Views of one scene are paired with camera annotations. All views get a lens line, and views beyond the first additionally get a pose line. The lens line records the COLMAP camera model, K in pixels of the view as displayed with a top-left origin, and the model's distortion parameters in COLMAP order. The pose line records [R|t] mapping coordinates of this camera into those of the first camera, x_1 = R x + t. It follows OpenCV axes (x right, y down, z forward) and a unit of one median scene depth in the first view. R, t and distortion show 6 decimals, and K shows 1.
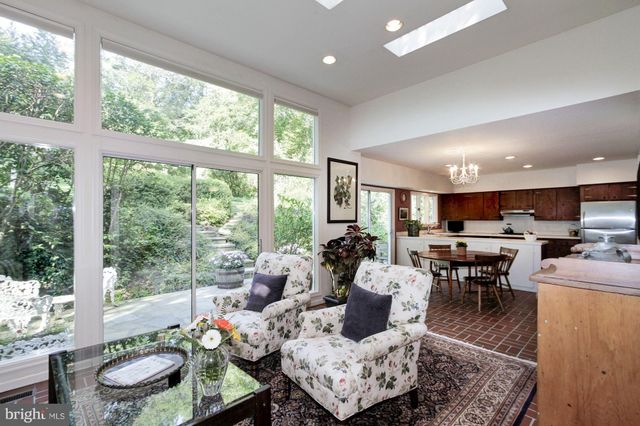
lens RADIAL K [[293.3, 0, 315.8], [0, 293.3, 216.3], [0, 0, 1]] dist [-0.003957, 0.005722]
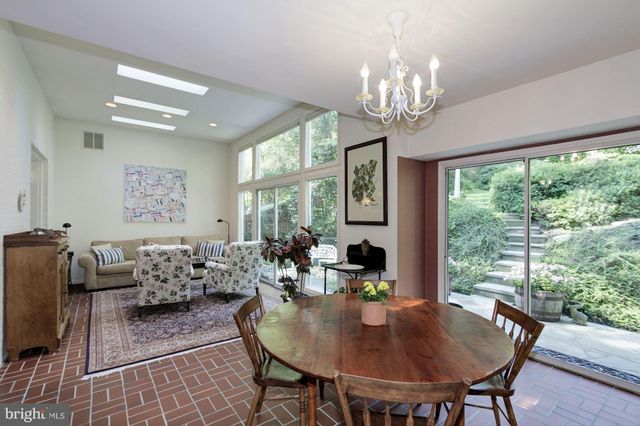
lens RADIAL K [[293.3, 0, 322.5], [0, 293.3, 215.2], [0, 0, 1]] dist [-0.003957, 0.005722]
pose [[-0.097273, -0.002381, -0.995255, 0.817554], [0.002881, 0.999992, -0.002674, -0.001244], [0.995254, -0.003127, -0.097266, 0.922568]]
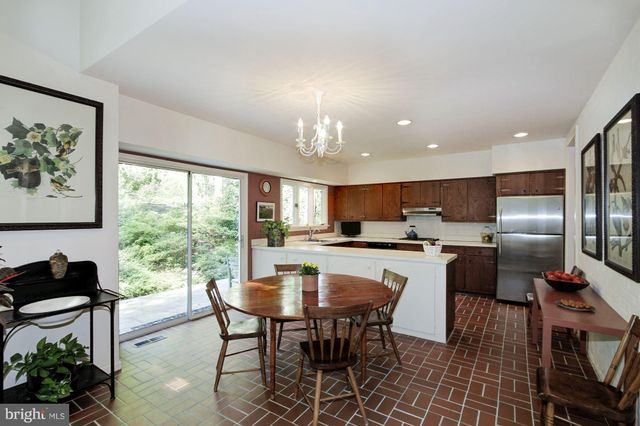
lens RADIAL K [[293.3, 0, 307.1], [0, 293.3, 216.6], [0, 0, 1]] dist [-0.003957, 0.005722]
pose [[0.981777, 0.003303, 0.190006, 0.379251], [-0.004114, 0.999984, 0.003878, -0.000243], [-0.189990, -0.004589, 0.981775, 0.470710]]
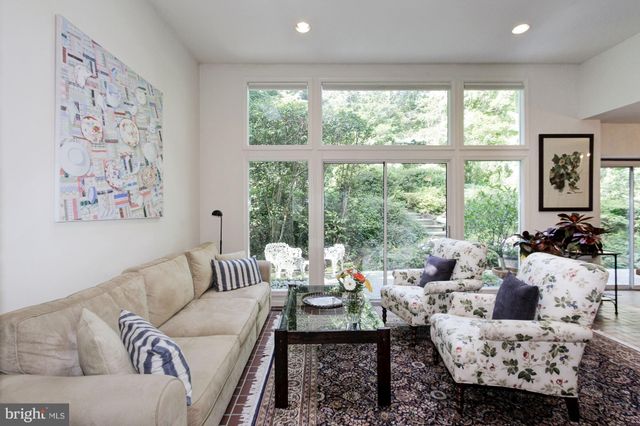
lens RADIAL K [[307.2, 0, 326.8], [0, 307.2, 206.4], [0, 0, 1]] dist [0.002097, 0.000430]
pose [[0.748217, -0.002724, -0.663448, 0.155500], [0.006104, 0.999978, 0.002778, 0.002652], [0.663426, -0.006128, 0.748217, -0.068605]]
